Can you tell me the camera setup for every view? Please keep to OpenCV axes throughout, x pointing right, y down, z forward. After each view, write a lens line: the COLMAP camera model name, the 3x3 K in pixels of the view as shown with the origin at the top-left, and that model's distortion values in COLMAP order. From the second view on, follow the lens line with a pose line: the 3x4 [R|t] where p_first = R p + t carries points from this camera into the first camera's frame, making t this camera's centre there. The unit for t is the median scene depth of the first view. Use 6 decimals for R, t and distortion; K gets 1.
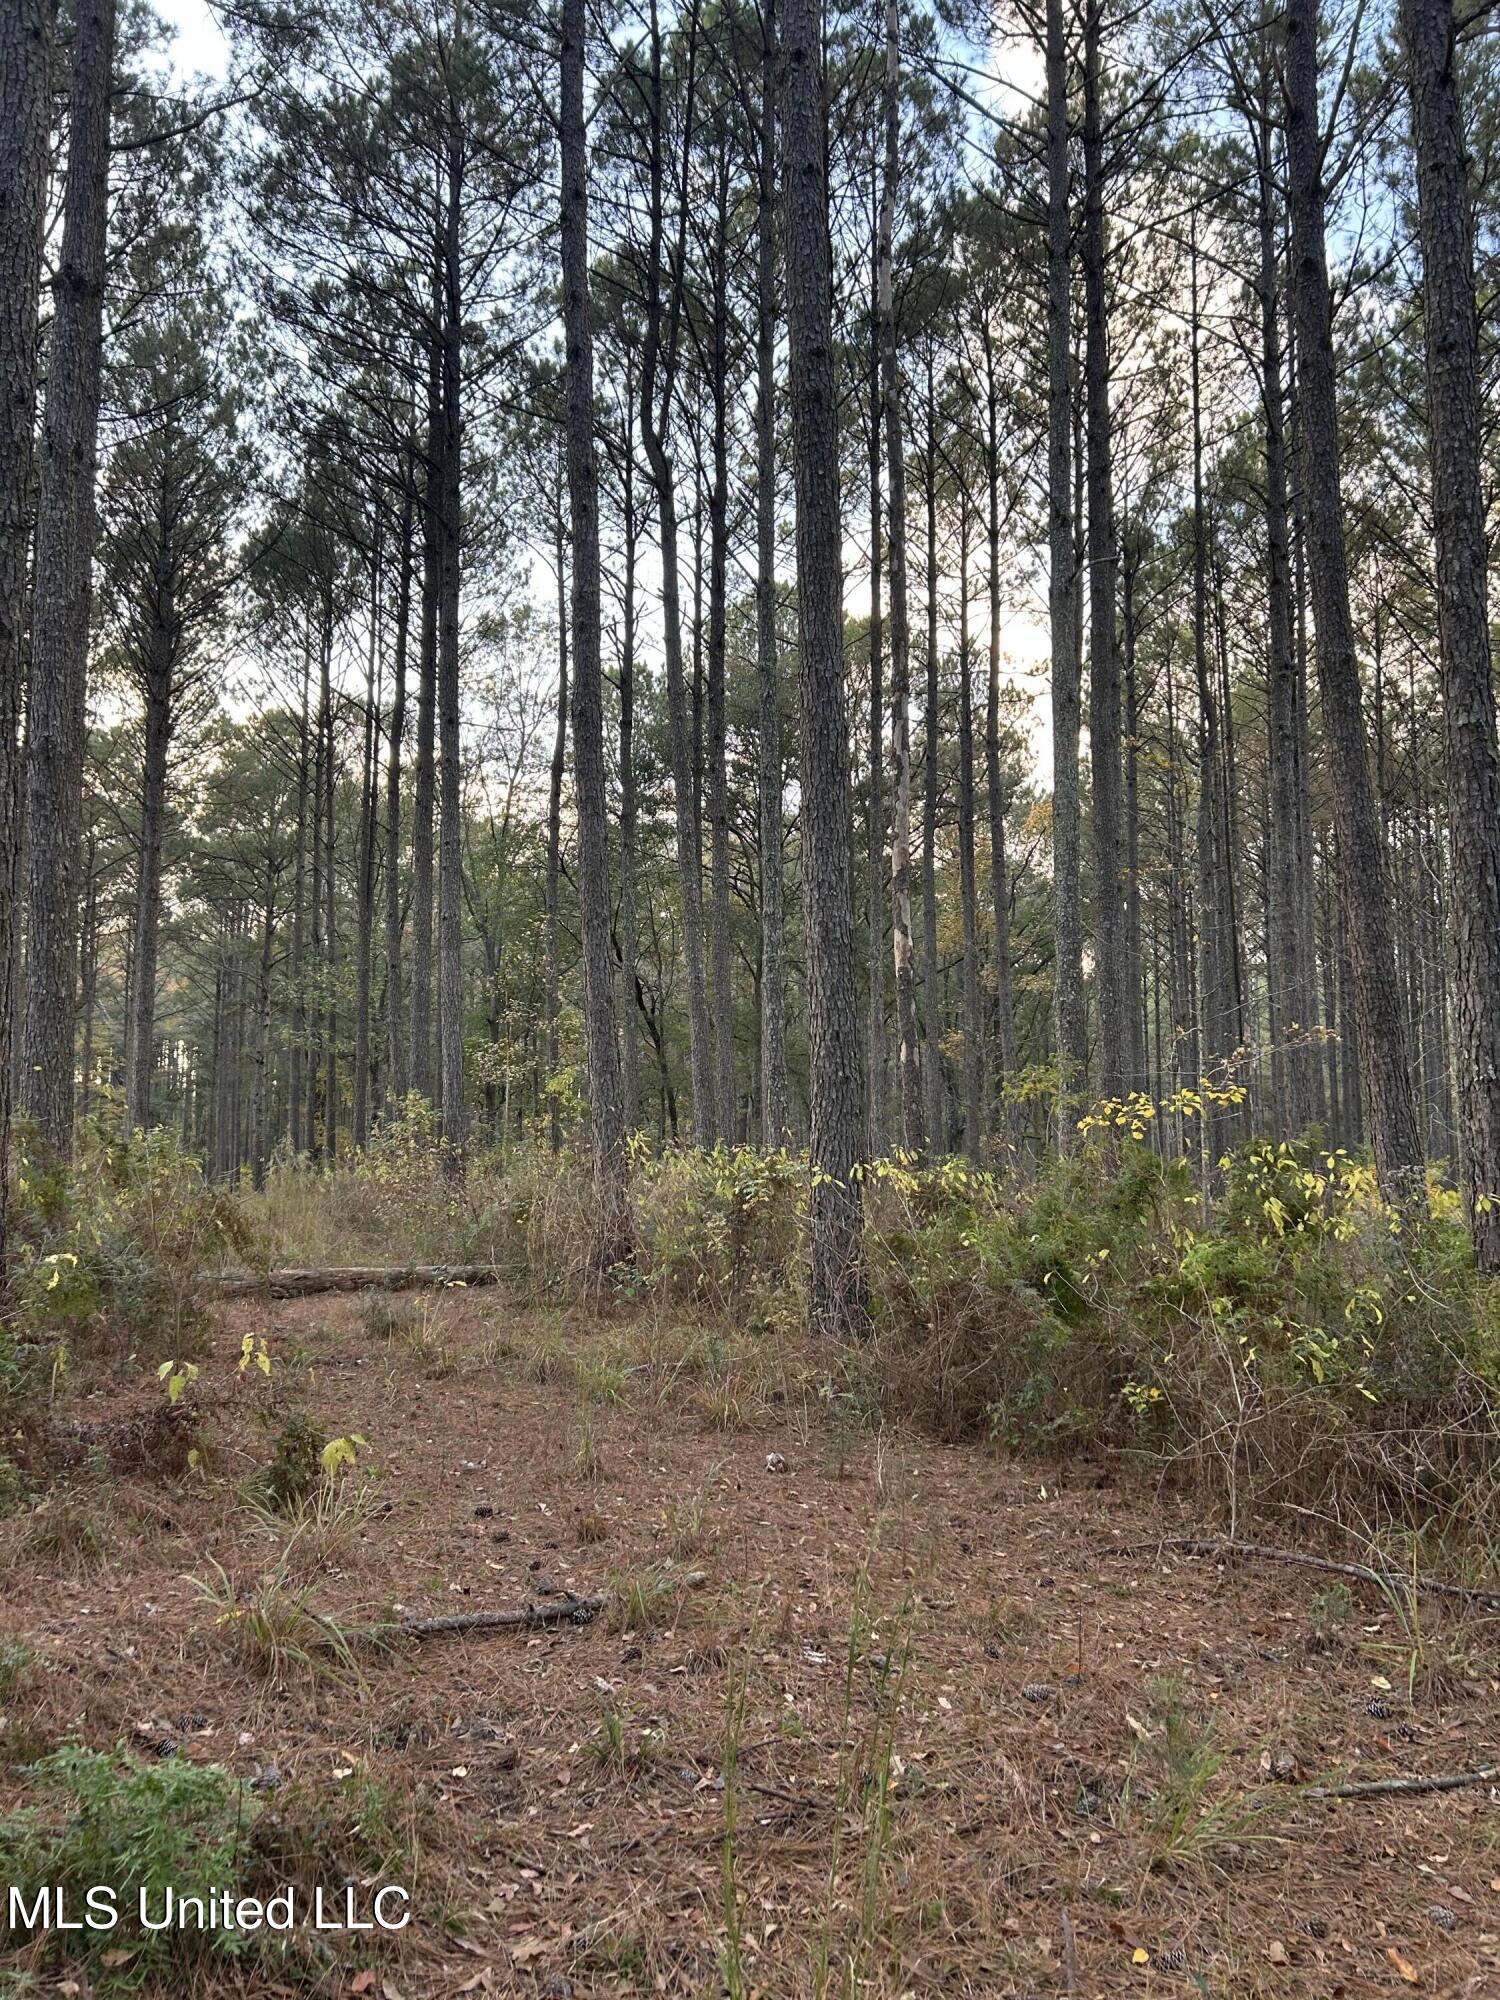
lens RADIAL K [[1502.6, 0, 757.0], [0, 1502.6, 998.9], [0, 0, 1]] dist [0.039728, -0.029961]
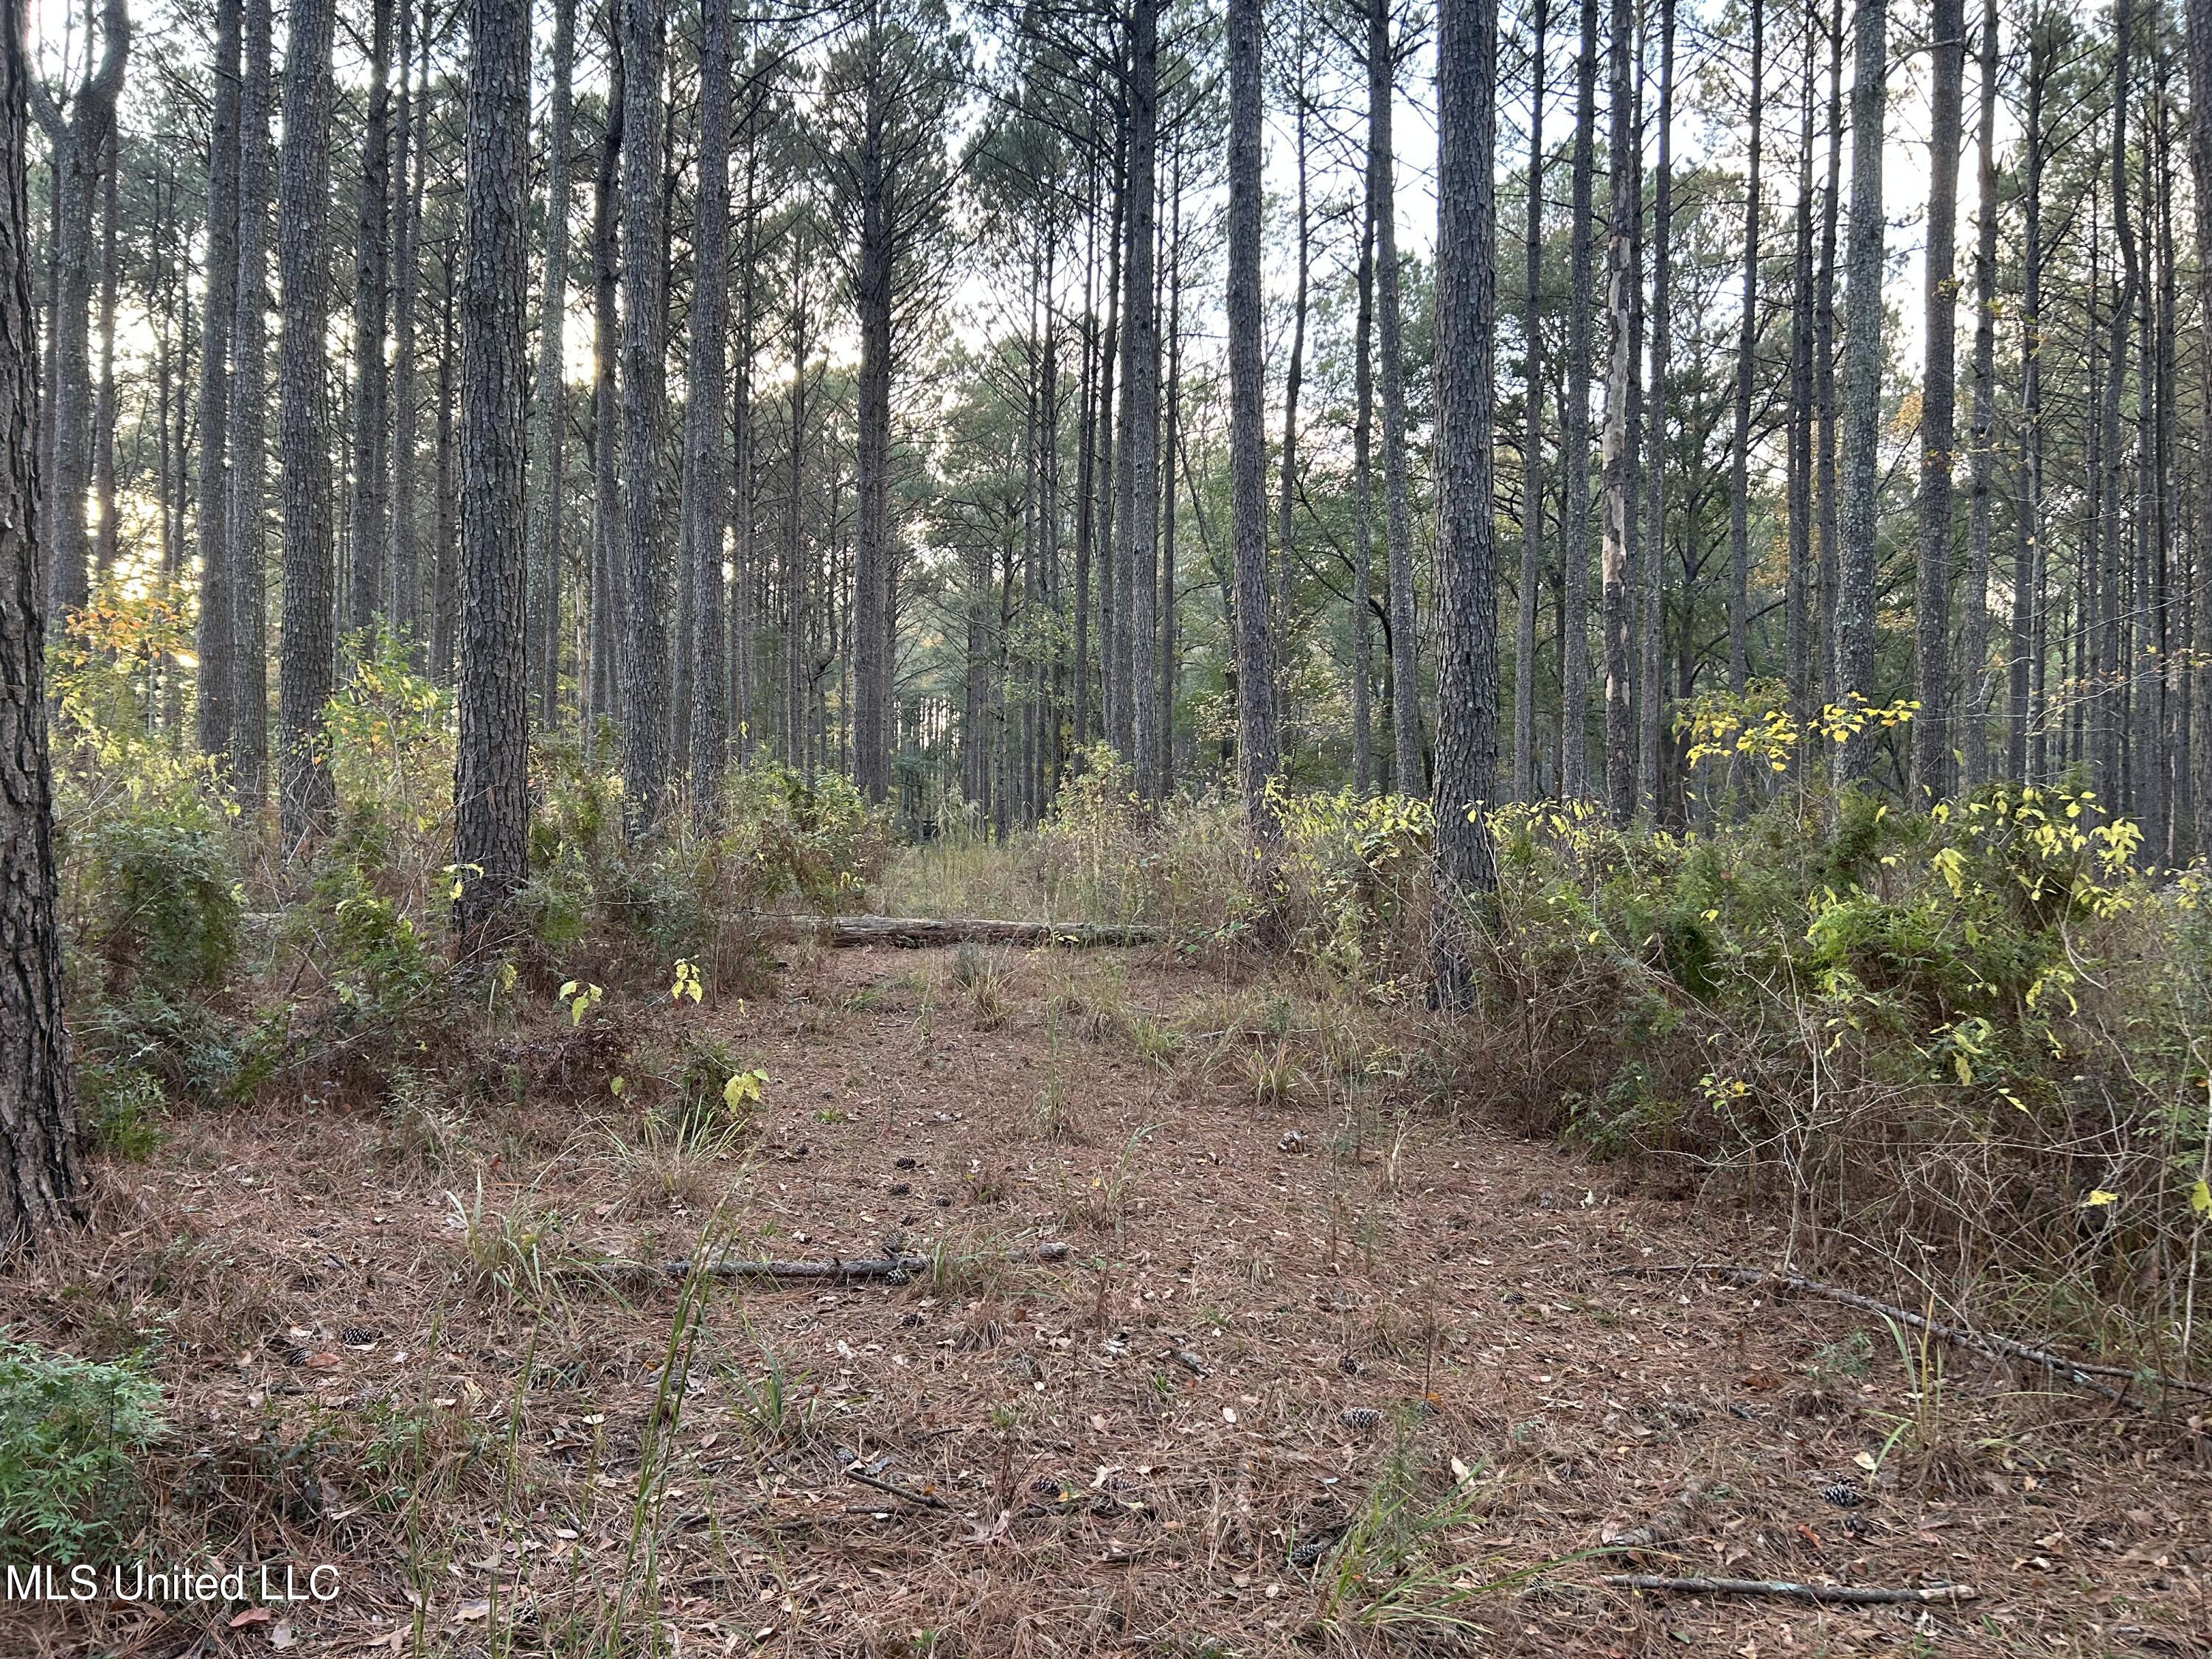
lens RADIAL K [[1661.8, 0, 1100.4], [0, 1661.8, 825.3], [0, 0, 1]] dist [0.039728, -0.029961]
pose [[0.962060, 0.020030, -0.272102, 0.093776], [0.007996, 0.994803, 0.101499, 0.018491], [0.272721, -0.099824, 0.956900, 0.048808]]
